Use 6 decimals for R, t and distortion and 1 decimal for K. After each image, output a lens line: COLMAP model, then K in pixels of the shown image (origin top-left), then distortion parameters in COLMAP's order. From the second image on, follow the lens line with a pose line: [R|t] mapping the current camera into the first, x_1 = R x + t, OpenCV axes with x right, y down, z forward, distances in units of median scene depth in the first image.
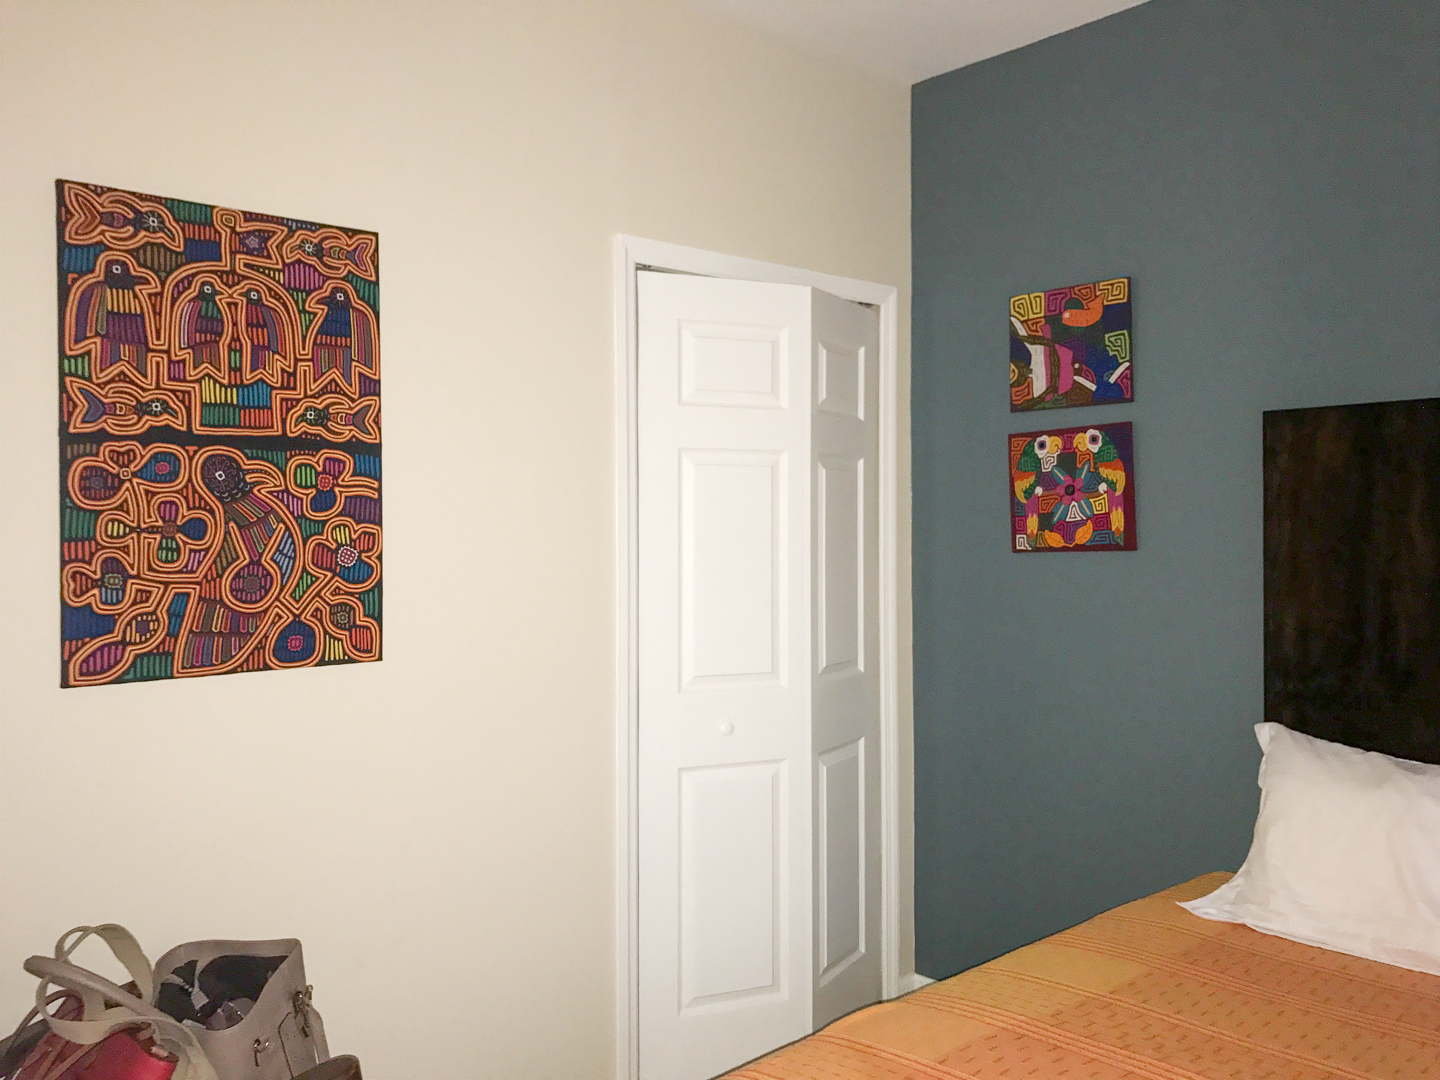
lens RADIAL K [[1199.5, 0, 700.4], [0, 1199.5, 522.2], [0, 0, 1]] dist [0.040683, -0.061307]
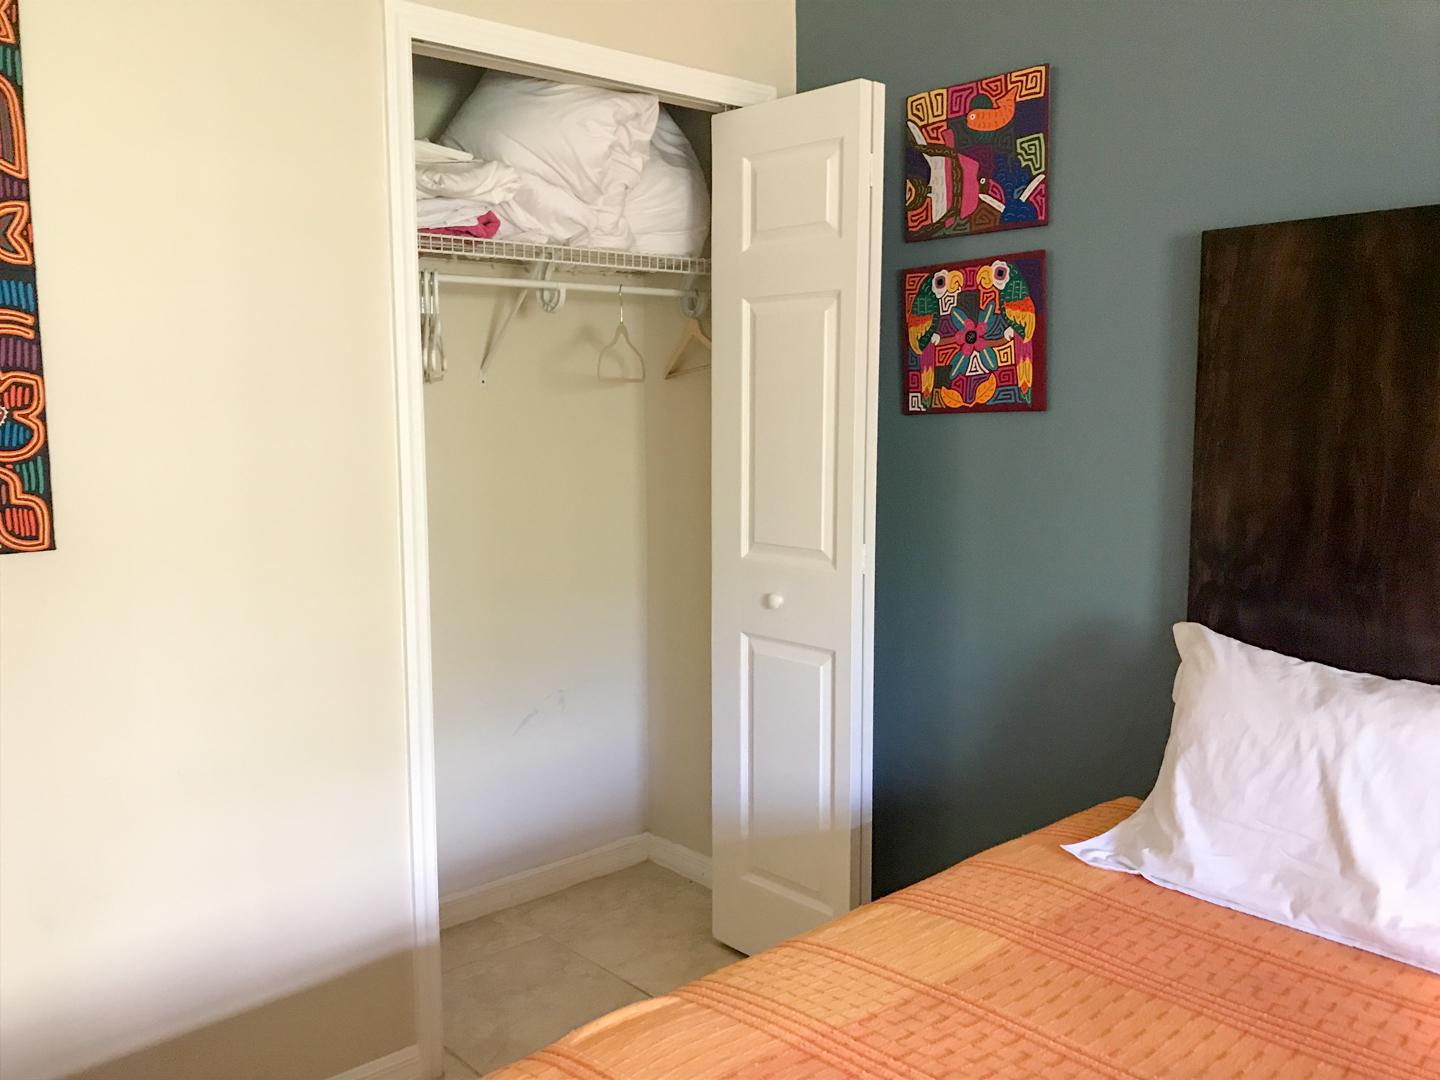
lens RADIAL K [[1199.5, 0, 697.9], [0, 1199.5, 517.4], [0, 0, 1]] dist [0.040683, -0.061307]
pose [[0.999947, -0.000779, 0.010310, 0.122071], [-0.000290, 0.994648, 0.103320, 0.011571], [-0.010335, -0.103318, 0.994595, 0.190164]]
